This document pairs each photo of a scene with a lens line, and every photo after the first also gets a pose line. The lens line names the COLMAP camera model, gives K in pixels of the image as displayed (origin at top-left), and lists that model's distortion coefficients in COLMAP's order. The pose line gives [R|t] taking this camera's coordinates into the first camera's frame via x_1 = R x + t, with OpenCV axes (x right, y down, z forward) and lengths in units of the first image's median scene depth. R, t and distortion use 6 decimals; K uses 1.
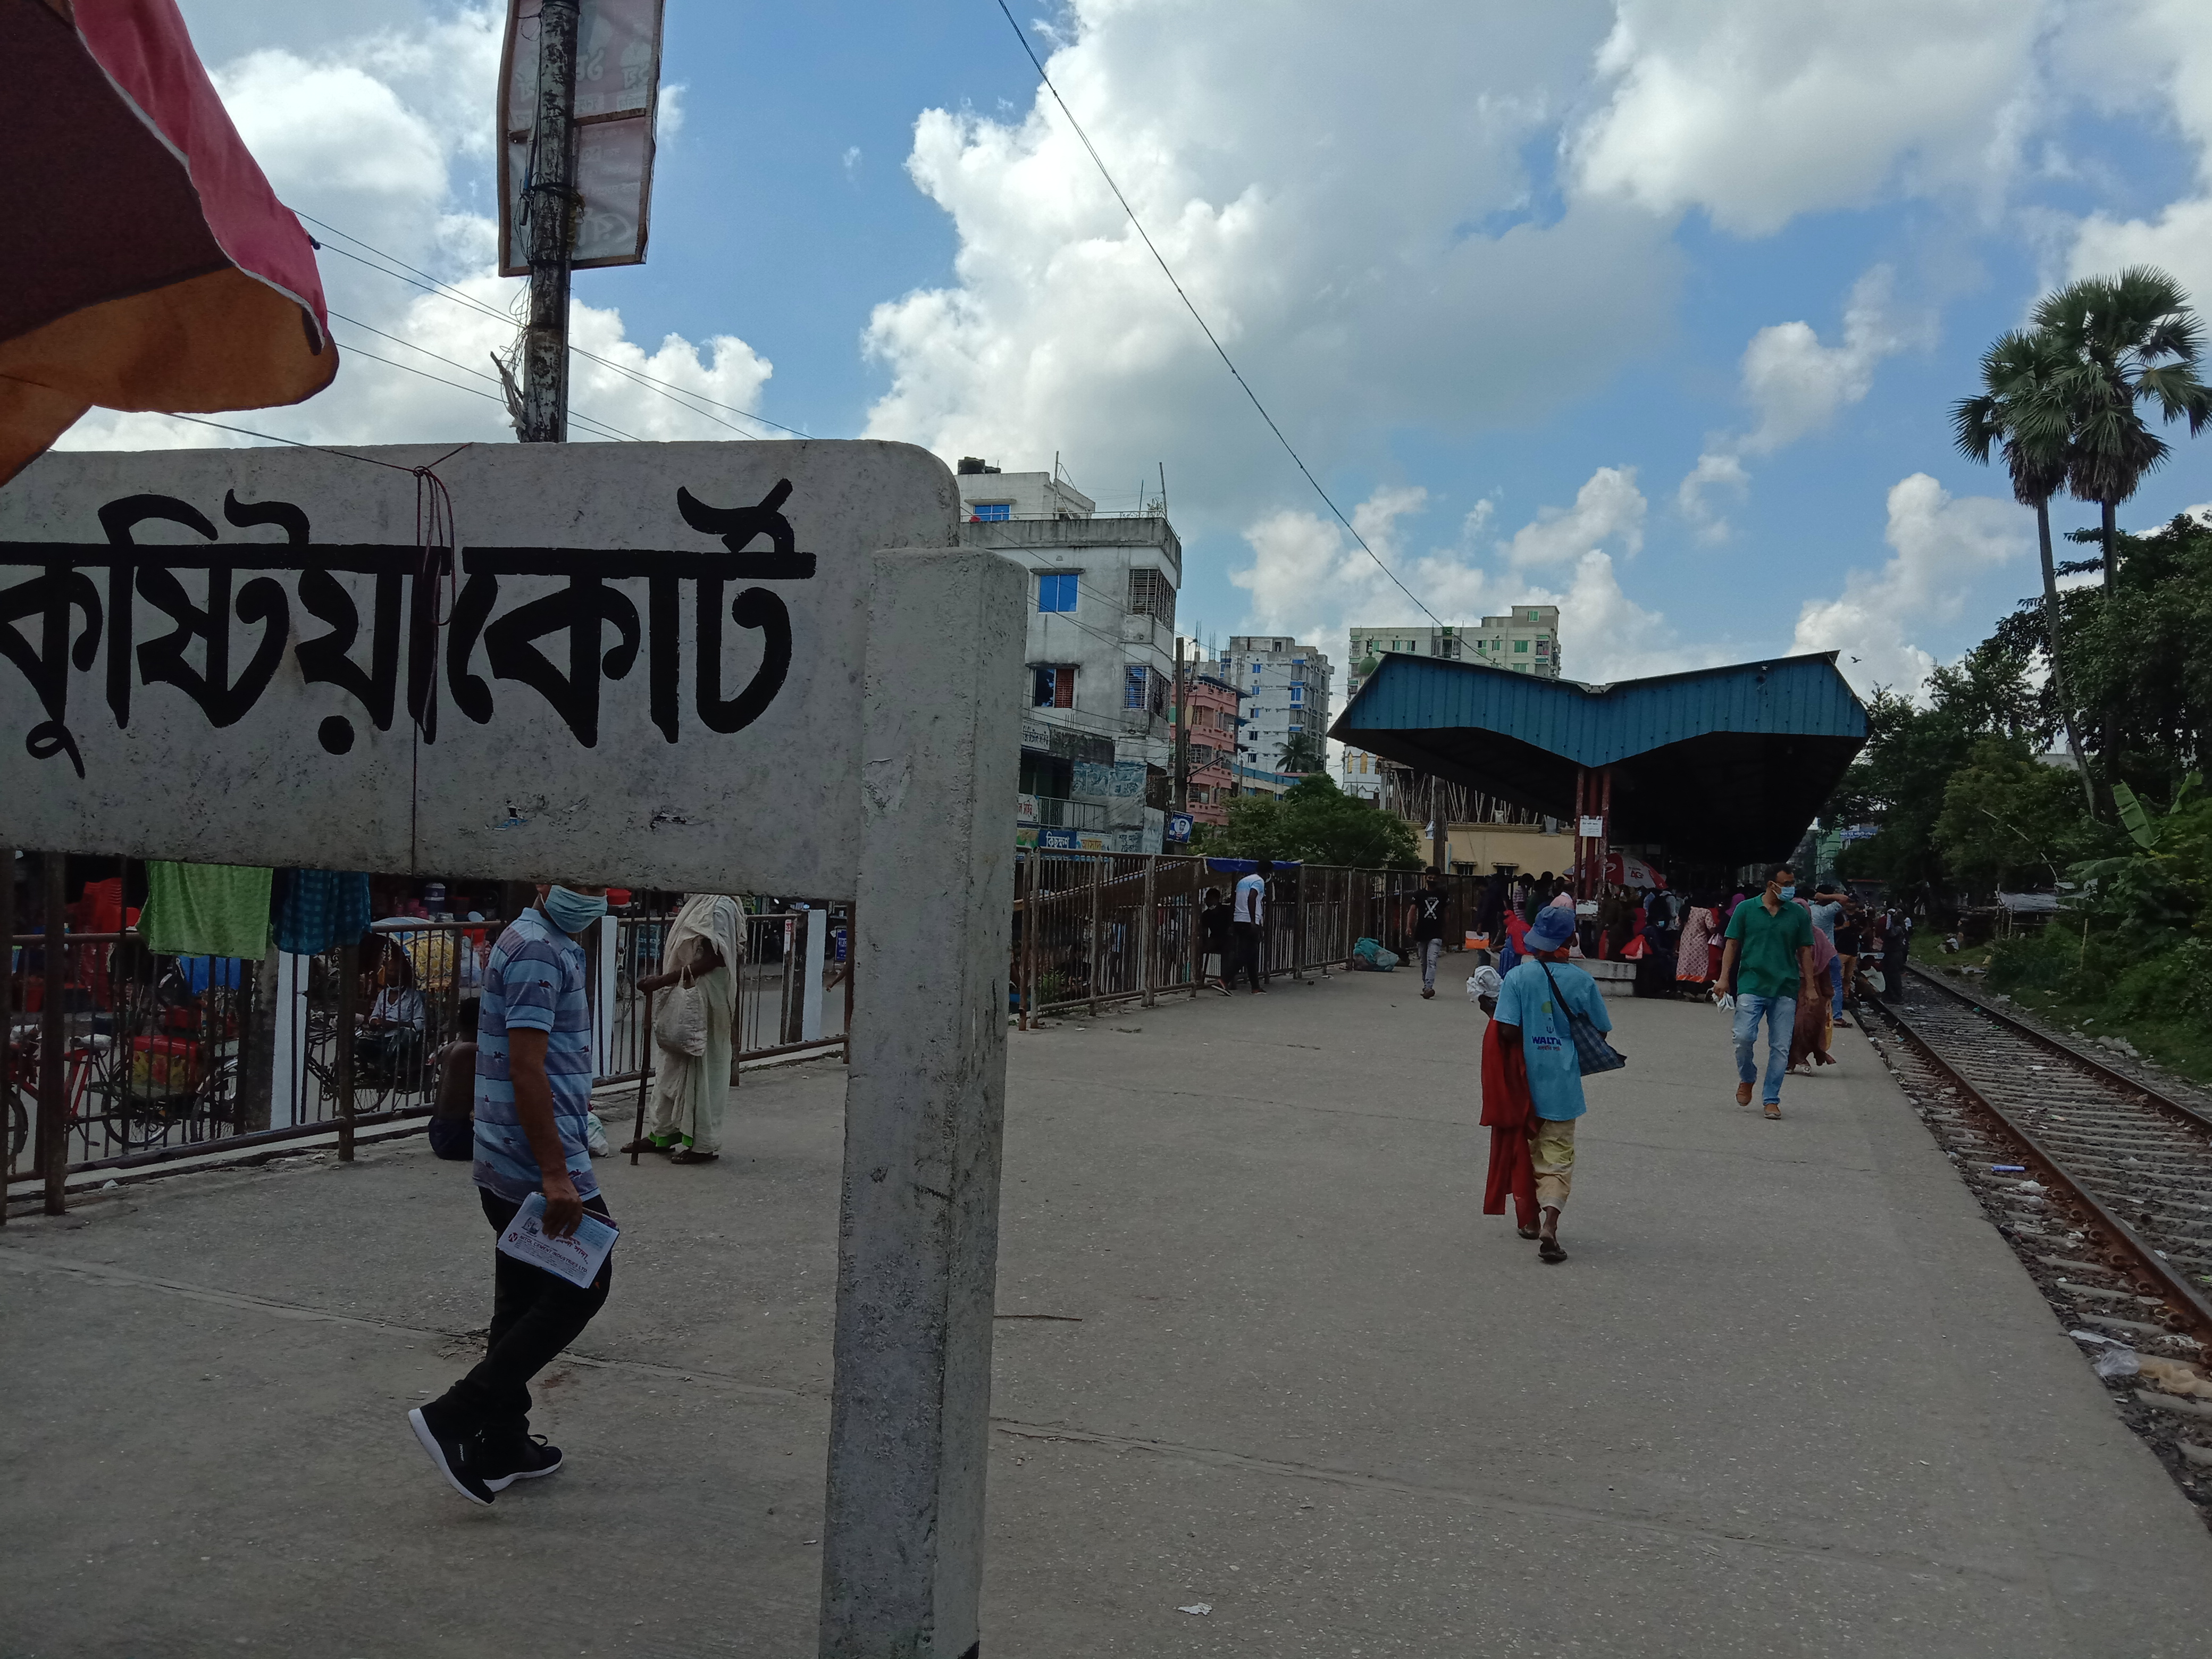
lens RADIAL K [[1820.0, 0, 1106.0], [0, 1820.0, 829.5], [0, 0, 1]] dist [0.050571, -0.139511]
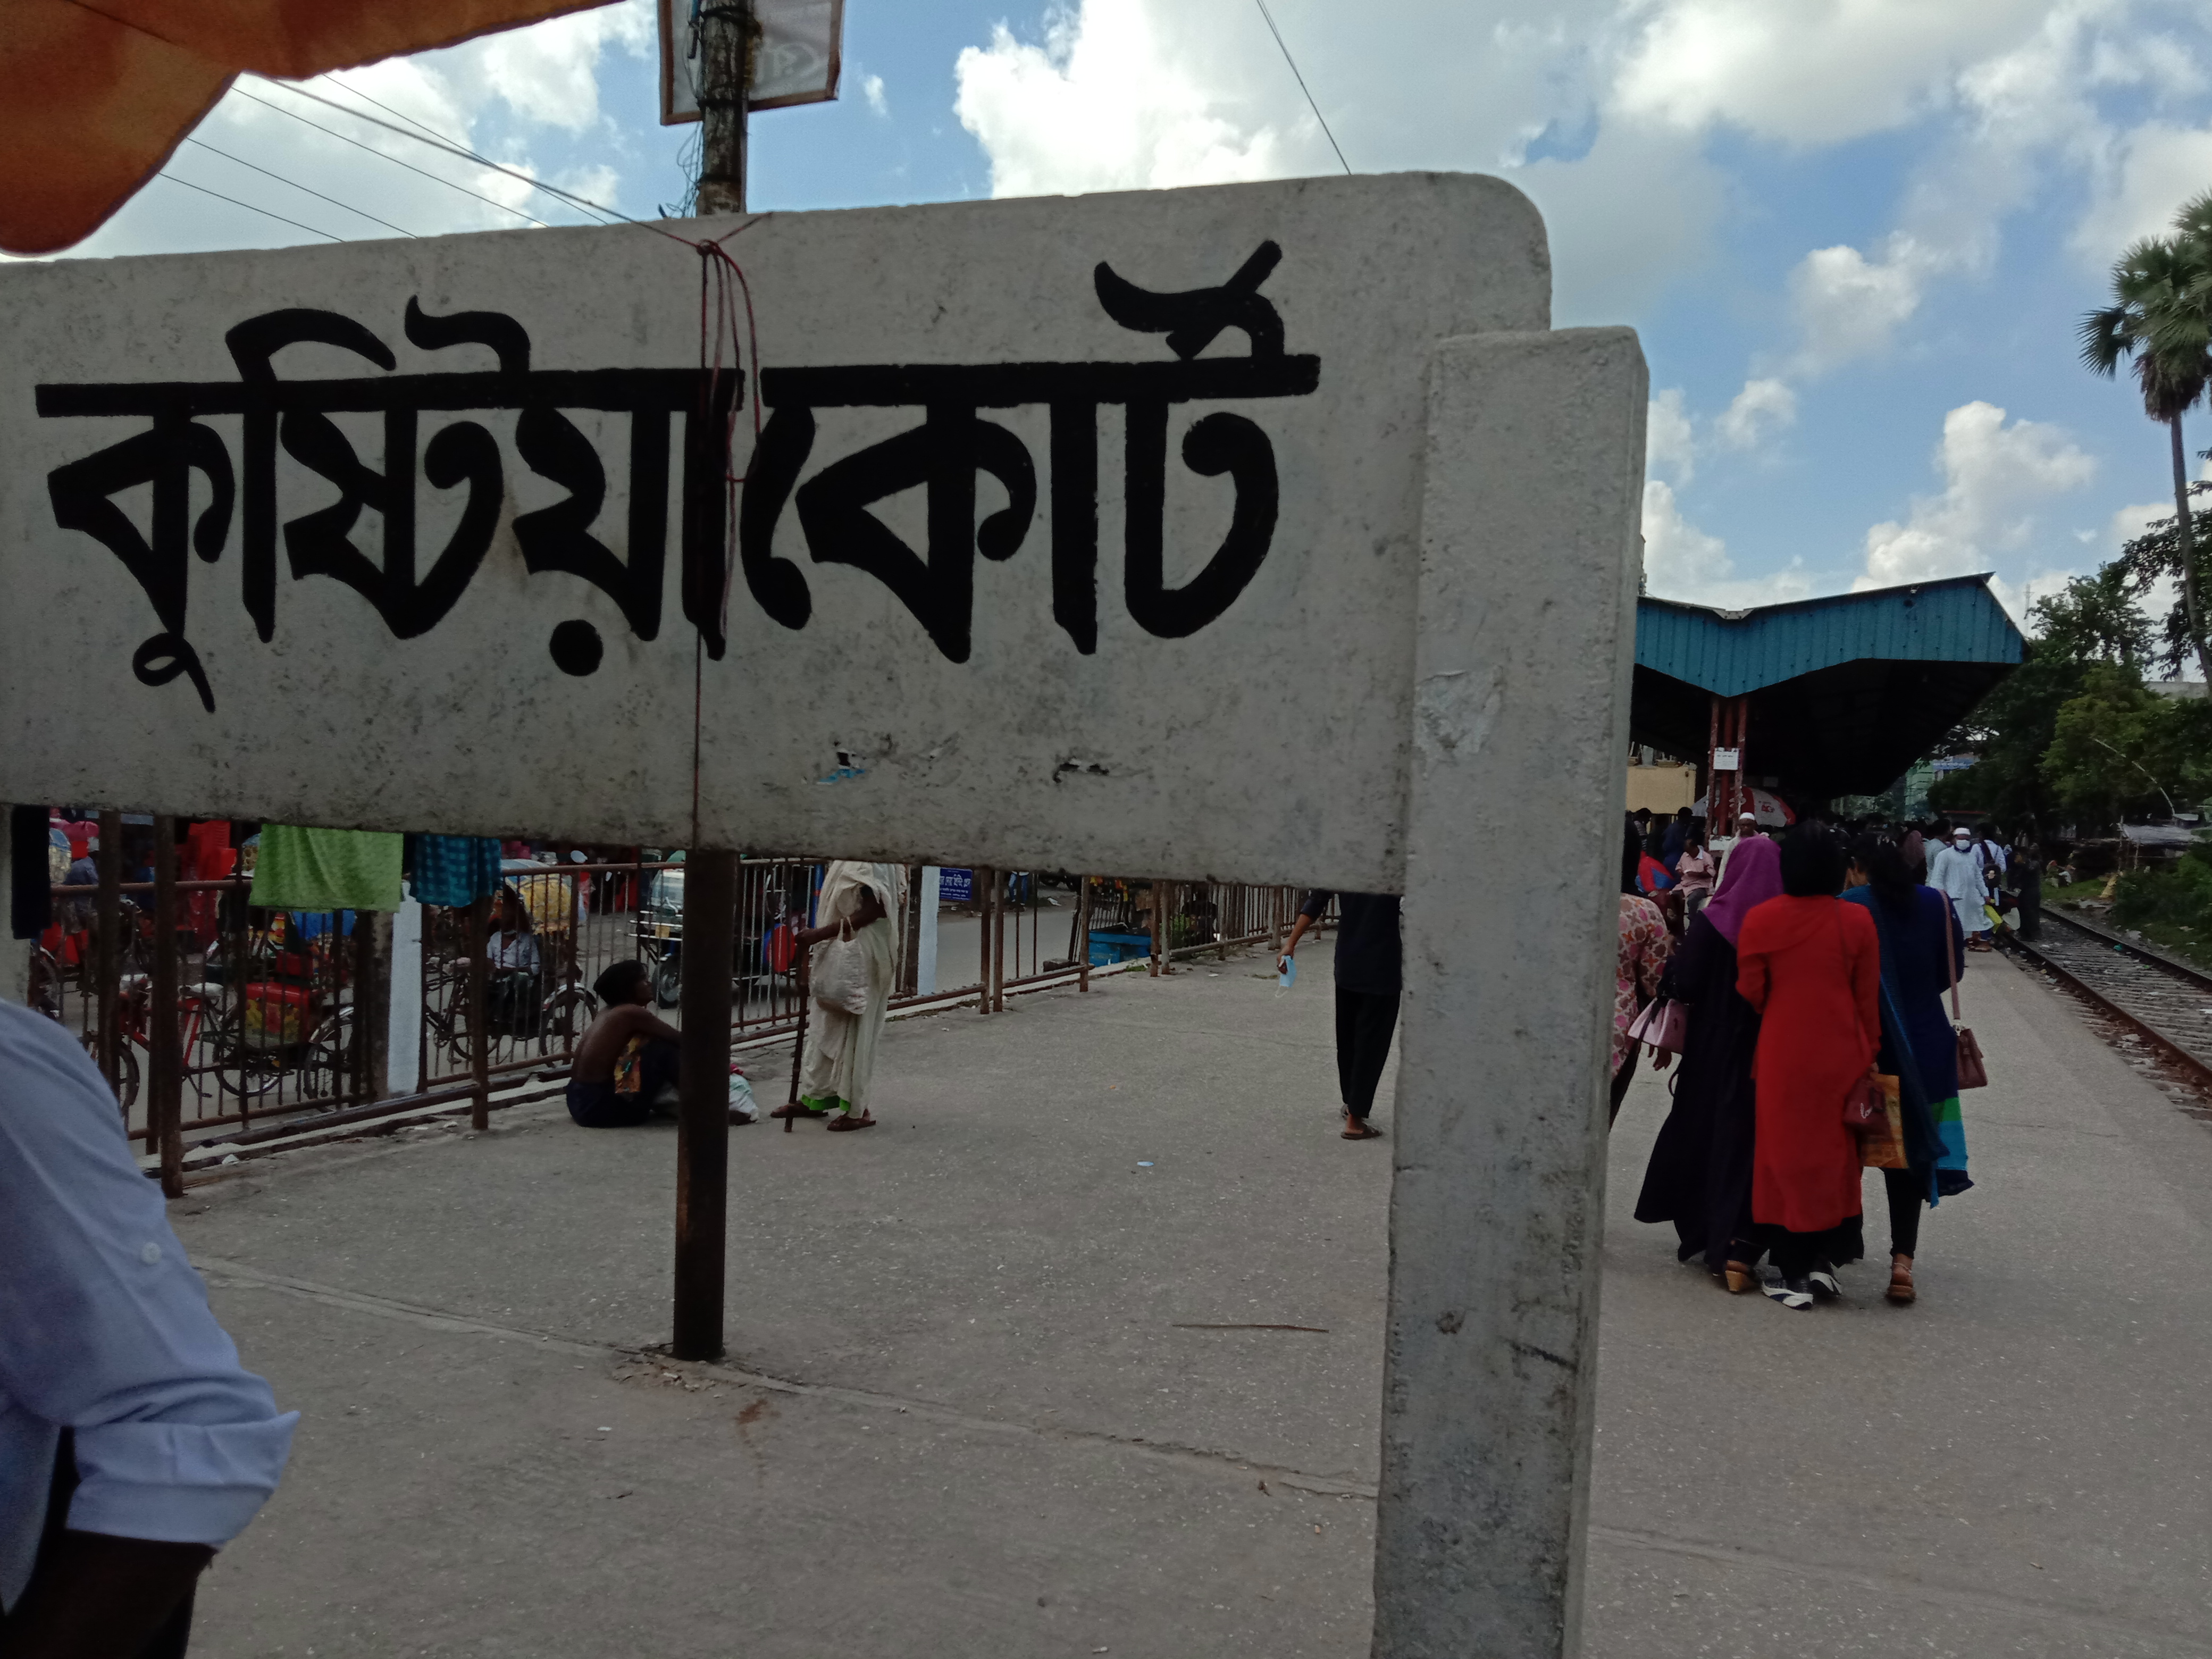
lens RADIAL K [[1817.5, 0, 1106.0], [0, 1817.5, 829.5], [0, 0, 1]] dist [0.001014, -0.015374]
pose [[0.999112, -0.003541, -0.041995, -0.064134], [0.005056, 0.999339, 0.036014, -0.002207], [0.041840, -0.036194, 0.998469, 0.106802]]
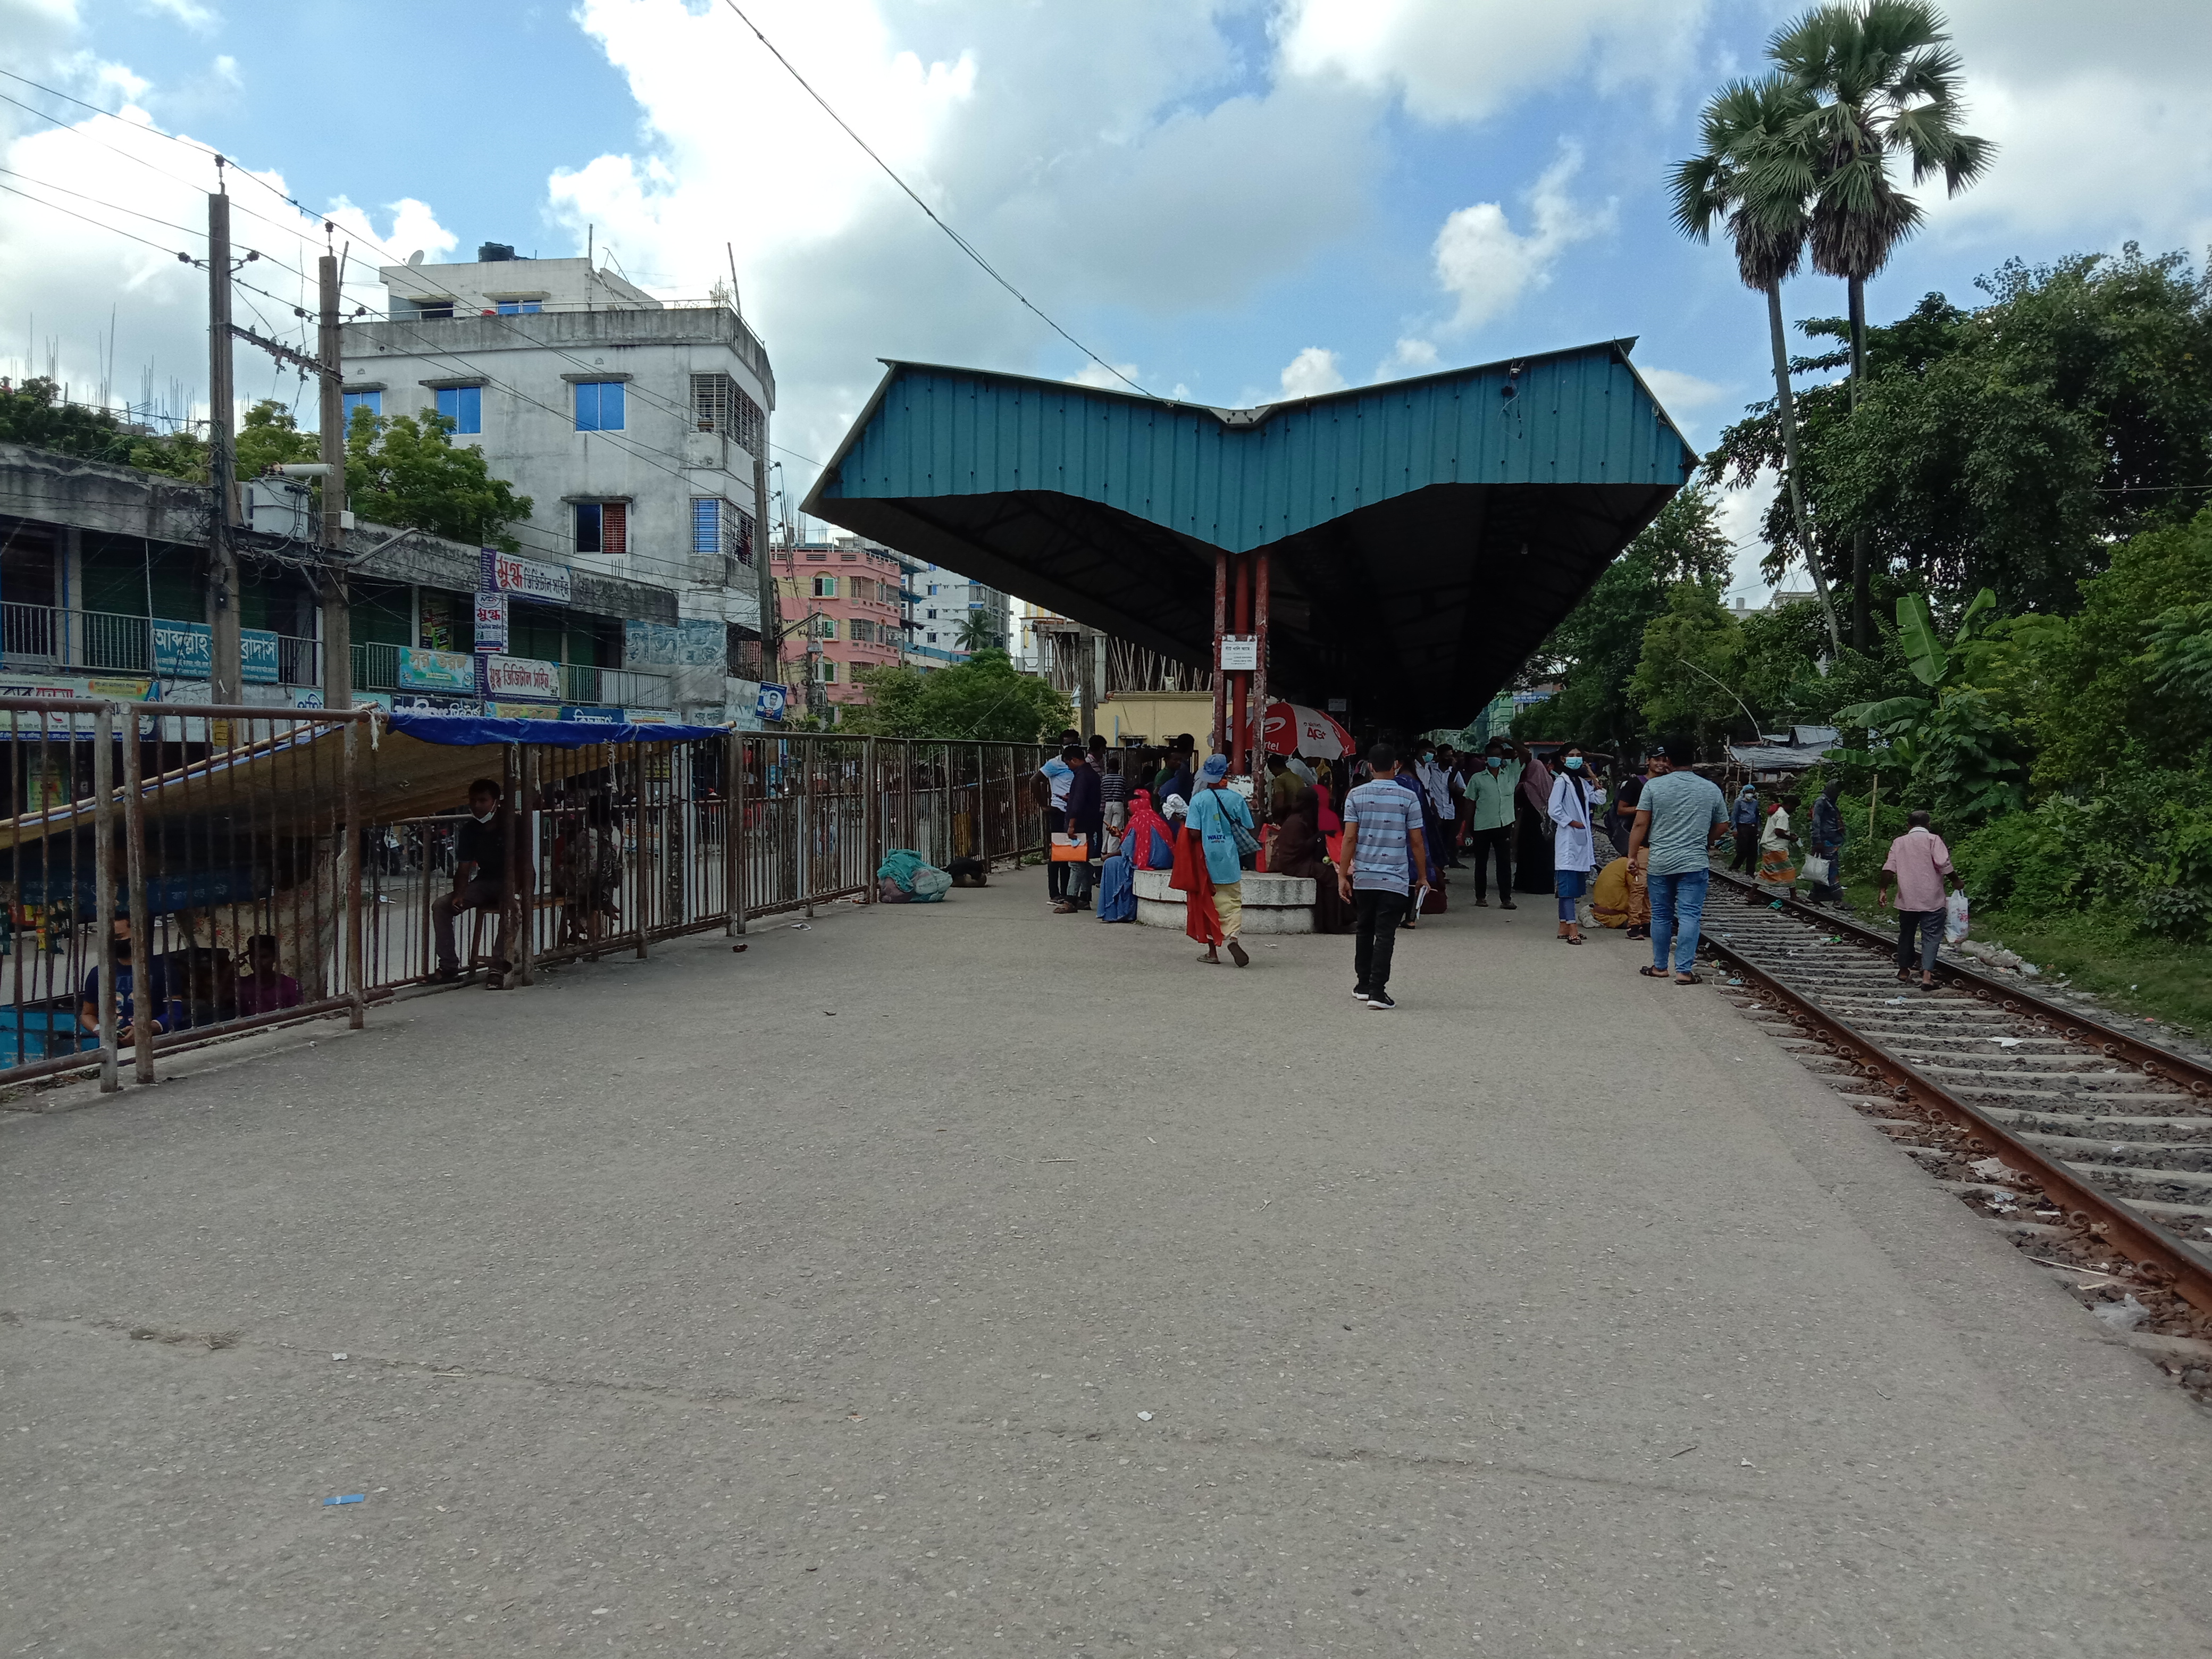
lens RADIAL K [[1786.3, 0, 1107.8], [0, 1786.3, 762.8], [0, 0, 1]] dist [0.258469, -0.708172]
pose [[0.985879, -0.034953, 0.163769, 0.407396], [0.030563, 0.999105, 0.029250, 0.053222], [-0.164645, -0.023831, 0.986065, 1.379583]]
